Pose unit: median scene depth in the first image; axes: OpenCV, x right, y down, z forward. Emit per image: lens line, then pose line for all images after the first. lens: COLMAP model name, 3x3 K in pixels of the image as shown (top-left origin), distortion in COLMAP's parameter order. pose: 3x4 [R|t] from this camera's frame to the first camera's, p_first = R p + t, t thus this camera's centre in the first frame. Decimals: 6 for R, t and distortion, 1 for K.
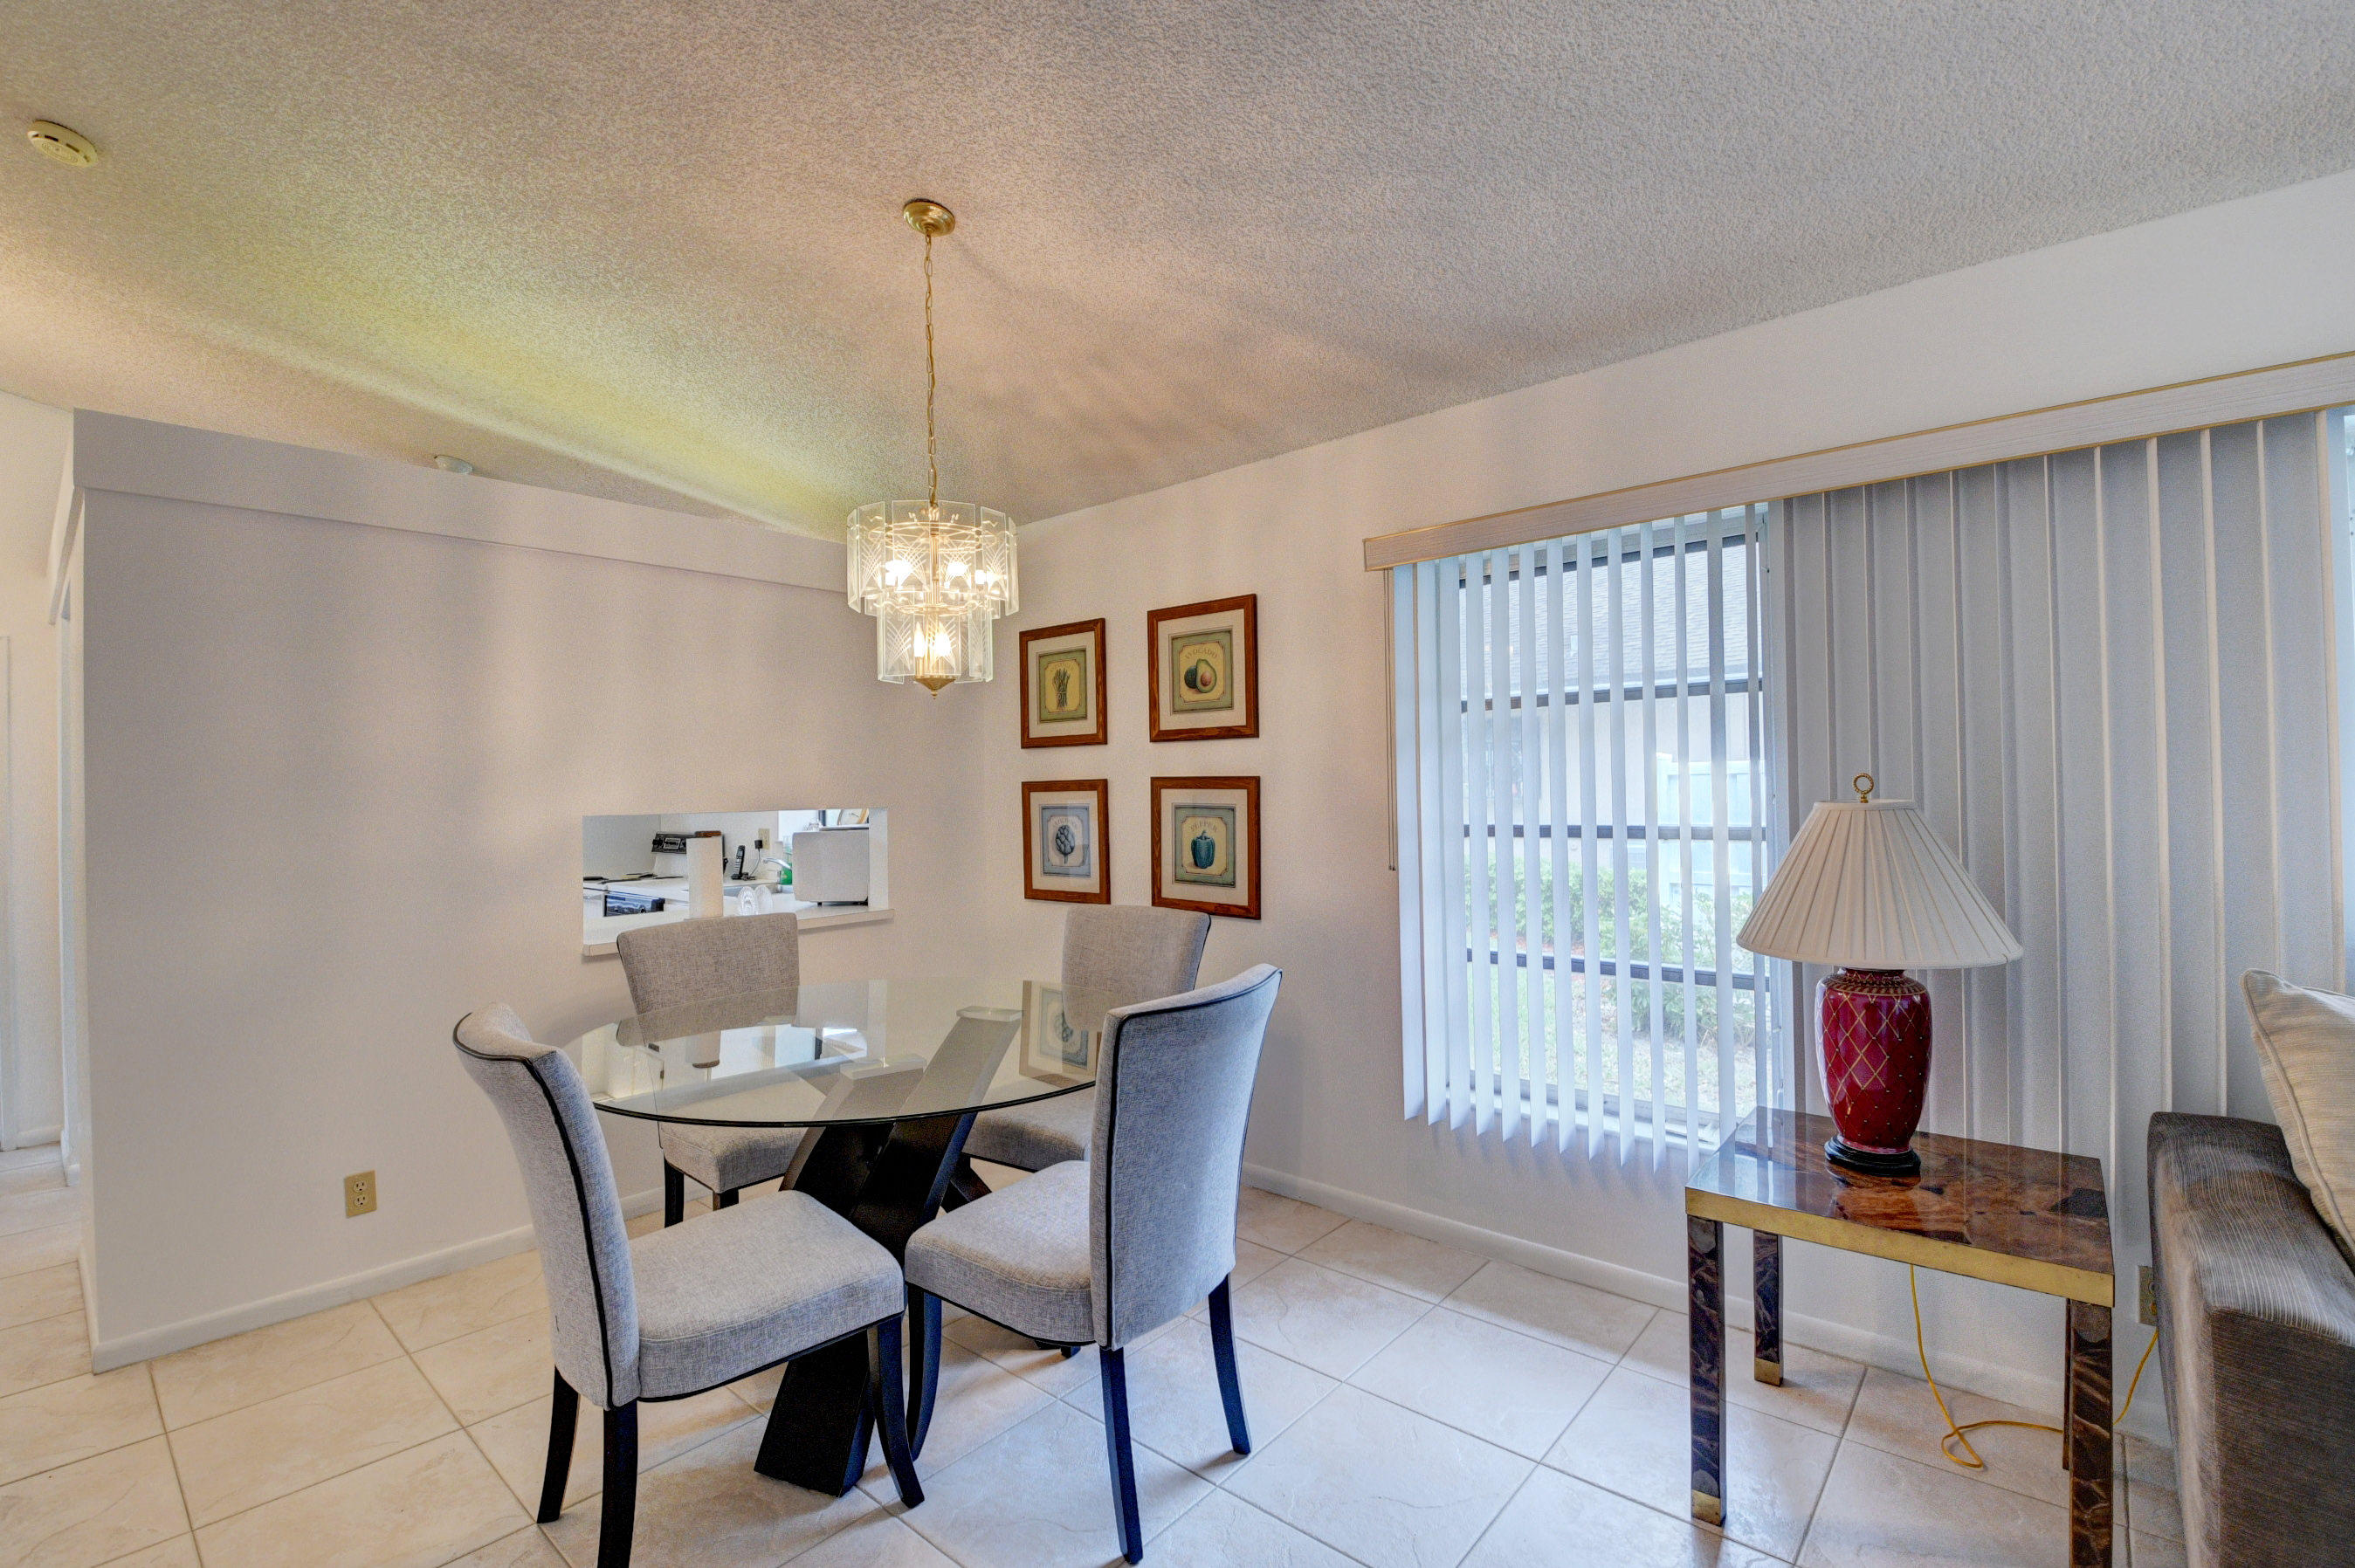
lens RADIAL K [[1033.8, 0, 1172.8], [0, 1033.8, 778.1], [0, 0, 1]] dist [0.009506, -0.021055]
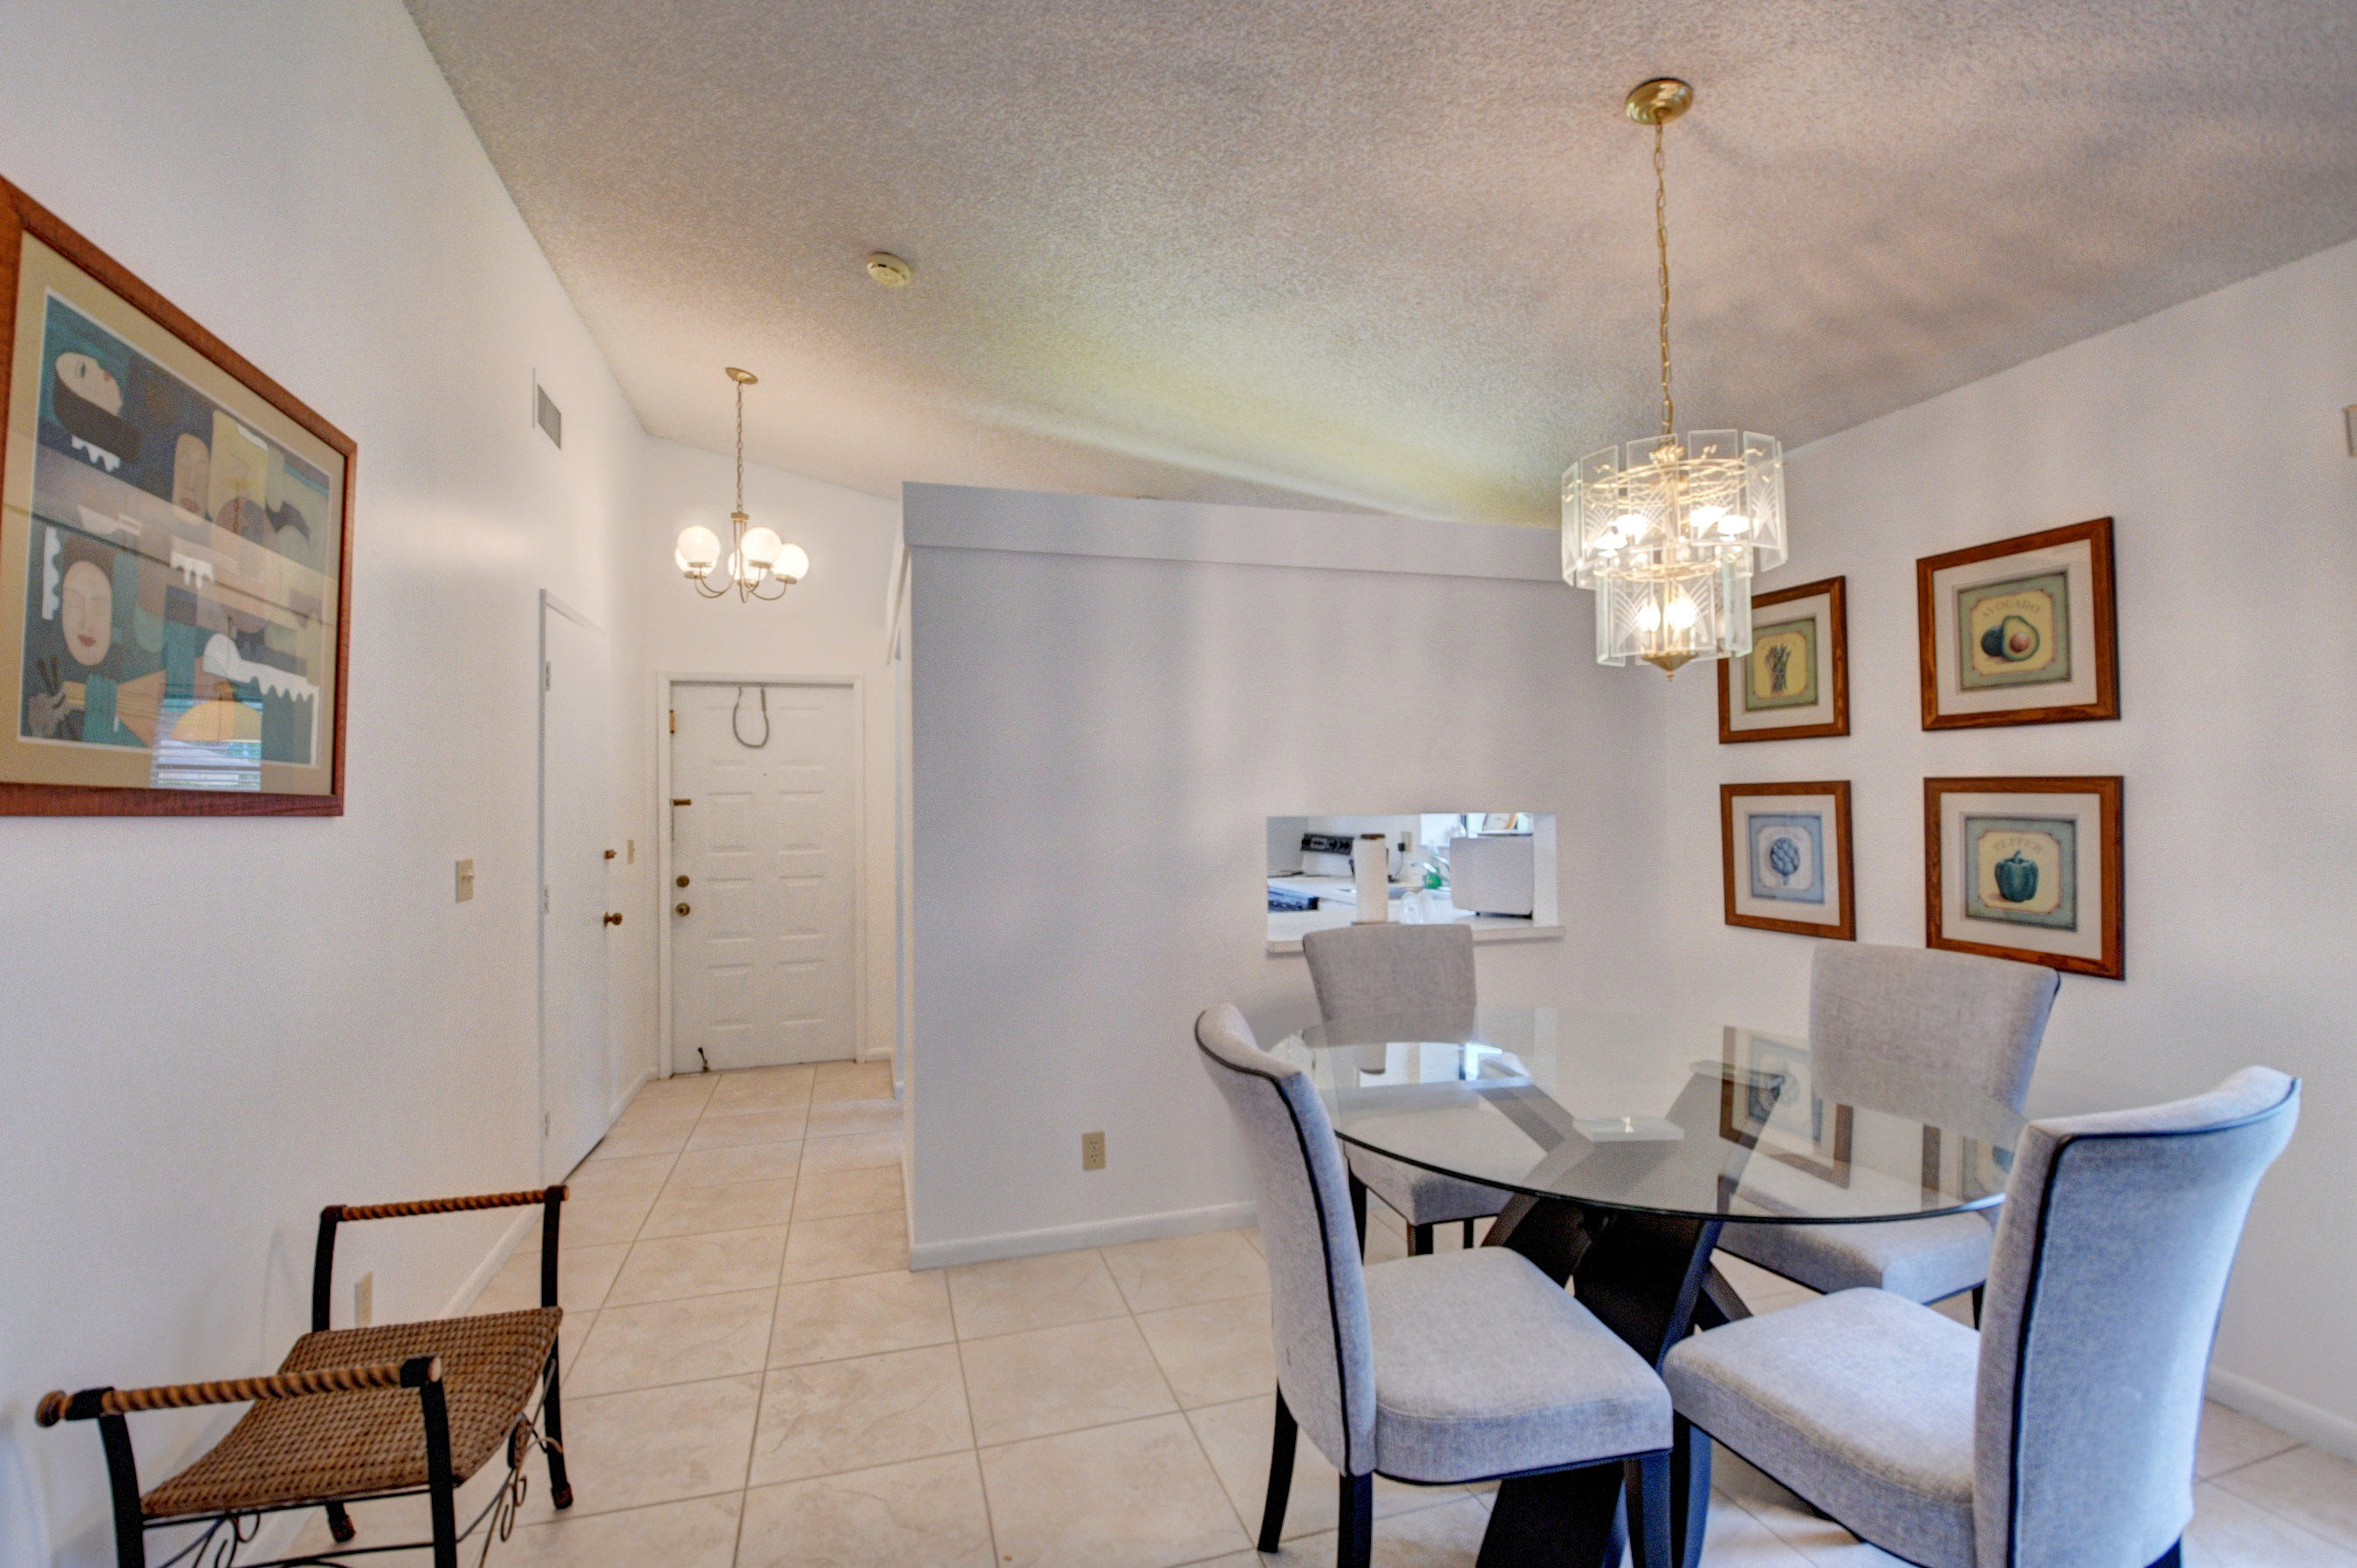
lens RADIAL K [[1042.9, 0, 1178.4], [0, 1042.9, 774.1], [0, 0, 1]] dist [0.002230, -0.015169]
pose [[0.848717, -0.004926, -0.528825, -0.096607], [0.001263, 0.999973, -0.007287, 0.001862], [0.528847, 0.005517, 0.848700, 0.073711]]
